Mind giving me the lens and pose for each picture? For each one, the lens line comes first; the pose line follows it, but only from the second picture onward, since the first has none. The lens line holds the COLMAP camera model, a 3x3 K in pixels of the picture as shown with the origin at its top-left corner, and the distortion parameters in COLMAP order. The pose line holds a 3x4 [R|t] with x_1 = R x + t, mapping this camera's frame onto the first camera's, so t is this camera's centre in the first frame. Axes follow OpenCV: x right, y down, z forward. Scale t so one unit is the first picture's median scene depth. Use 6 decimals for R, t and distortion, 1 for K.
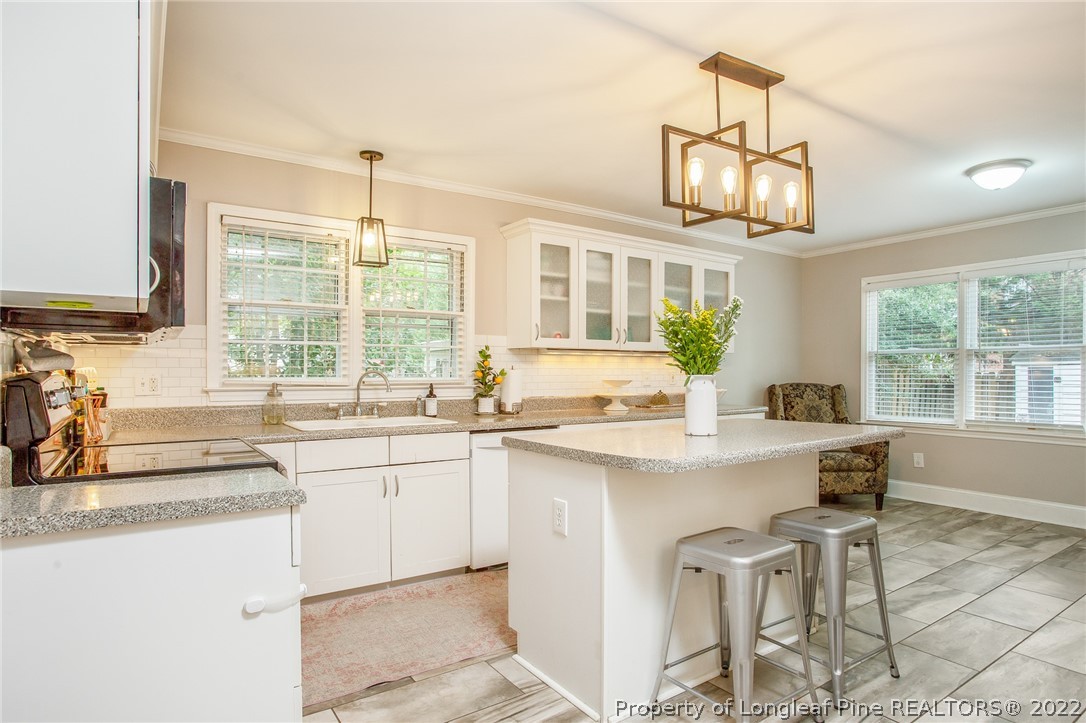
lens RADIAL K [[601.6, 0, 544.0], [0, 601.6, 380.1], [0, 0, 1]] dist [-0.082795, 0.042049]
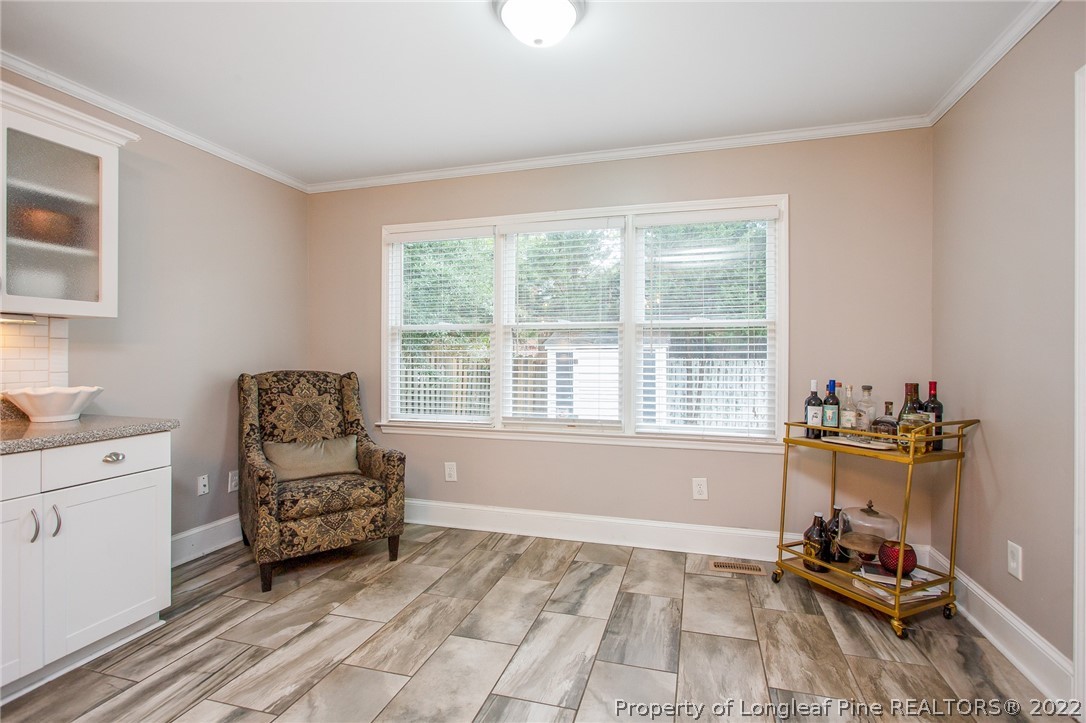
lens RADIAL K [[529.7, 0, 545.6], [0, 529.7, 359.5], [0, 0, 1]] dist [-0.003591, -0.000531]
pose [[0.774734, -0.001358, 0.632286, 0.317445], [0.003656, 0.999991, -0.002332, -0.006302], [-0.632277, 0.004118, 0.774731, 0.410013]]
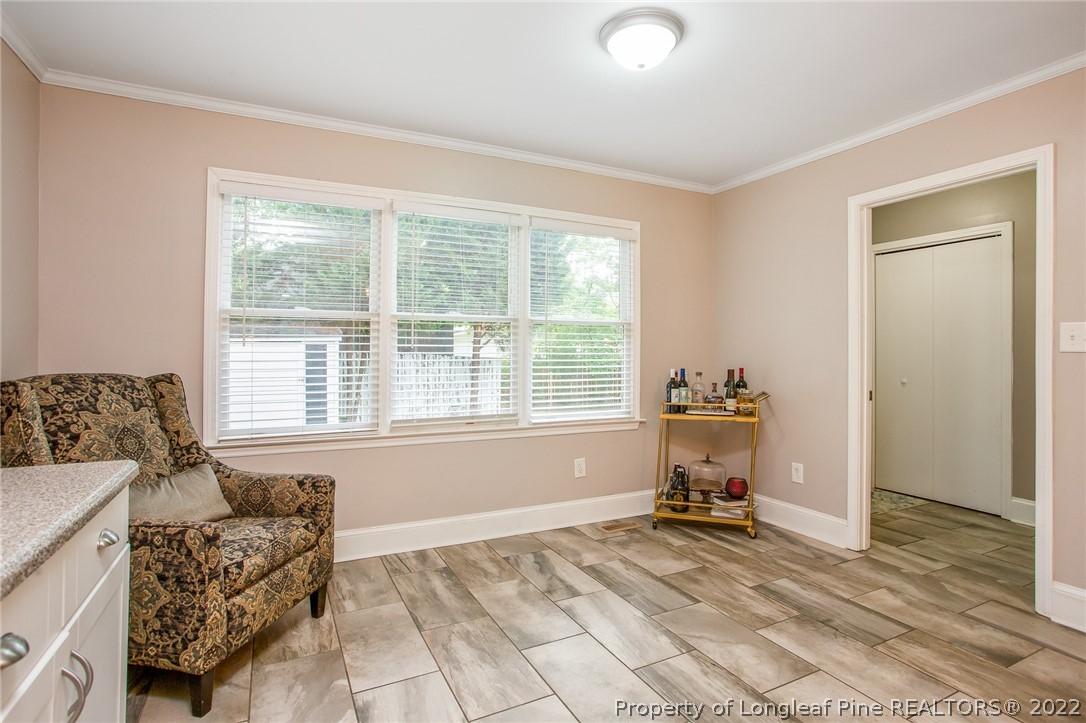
lens RADIAL K [[551.1, 0, 562.7], [0, 551.1, 344.3], [0, 0, 1]] dist [-0.055622, 0.032729]
pose [[0.118366, 0.010864, 0.992911, 0.118551], [0.005543, 0.999917, -0.011601, -0.010969], [-0.992955, 0.006877, 0.118296, 0.715527]]
